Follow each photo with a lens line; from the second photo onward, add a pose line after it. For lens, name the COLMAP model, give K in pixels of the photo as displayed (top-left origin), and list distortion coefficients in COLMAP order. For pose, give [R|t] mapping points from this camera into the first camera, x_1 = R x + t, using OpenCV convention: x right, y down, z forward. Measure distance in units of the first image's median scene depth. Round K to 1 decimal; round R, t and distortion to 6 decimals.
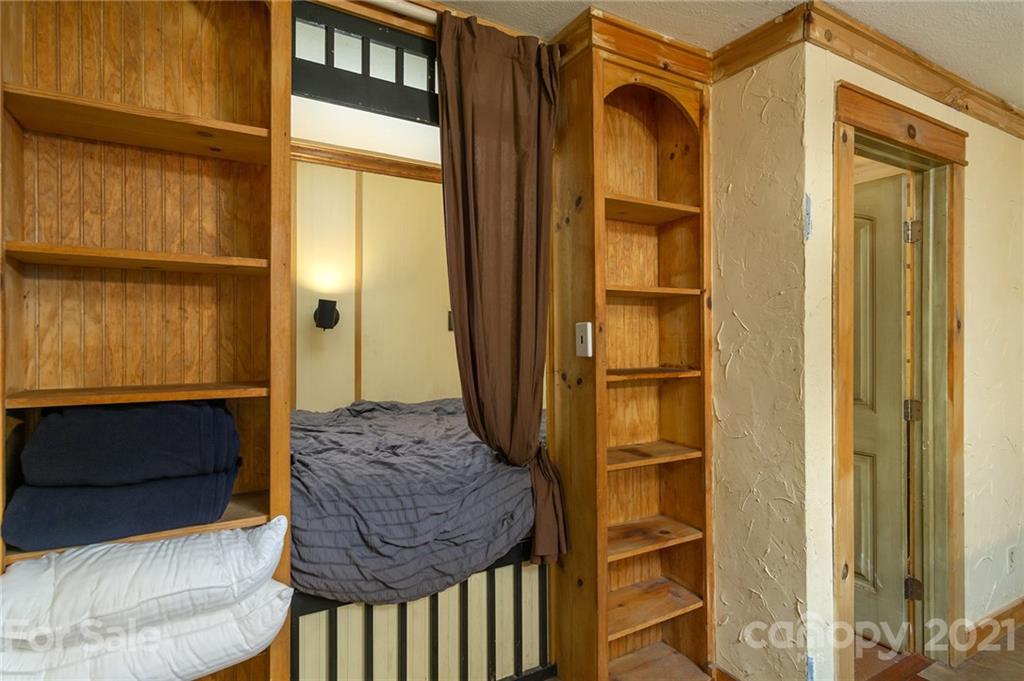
lens RADIAL K [[542.3, 0, 513.4], [0, 542.3, 343.2], [0, 0, 1]] dist [0.005136, 0.002210]
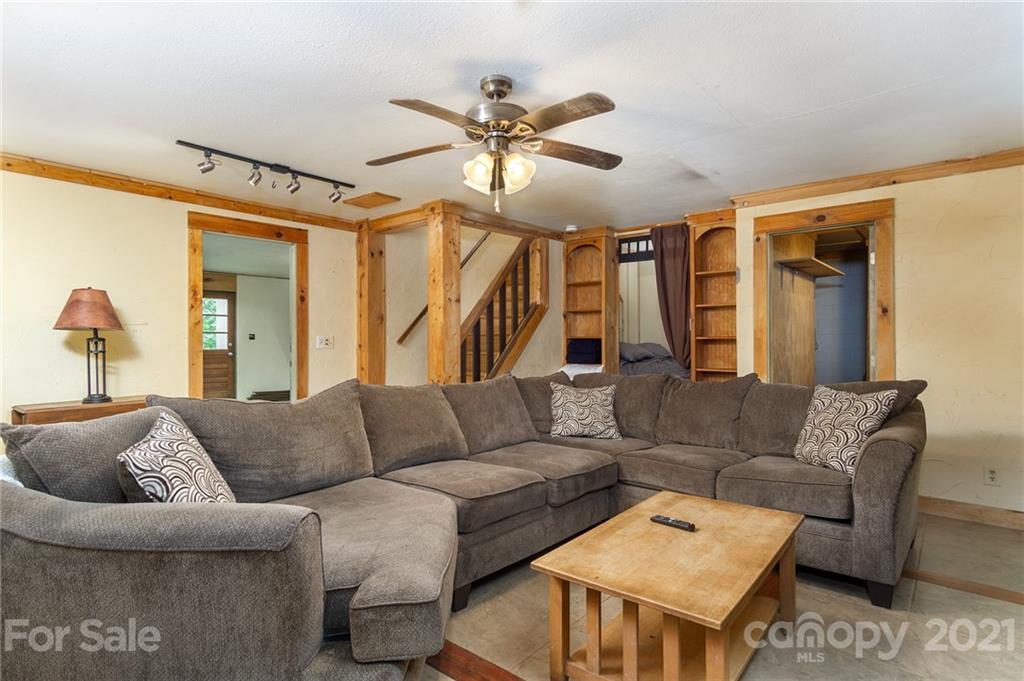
lens RADIAL K [[542.3, 0, 514.2], [0, 542.3, 338.0], [0, 0, 1]] dist [0.005136, 0.002210]
pose [[0.328602, -0.000156, -0.944469, 2.741551], [0.007909, 0.999965, 0.002586, 0.055138], [0.944435, -0.008320, 0.328592, -0.908569]]
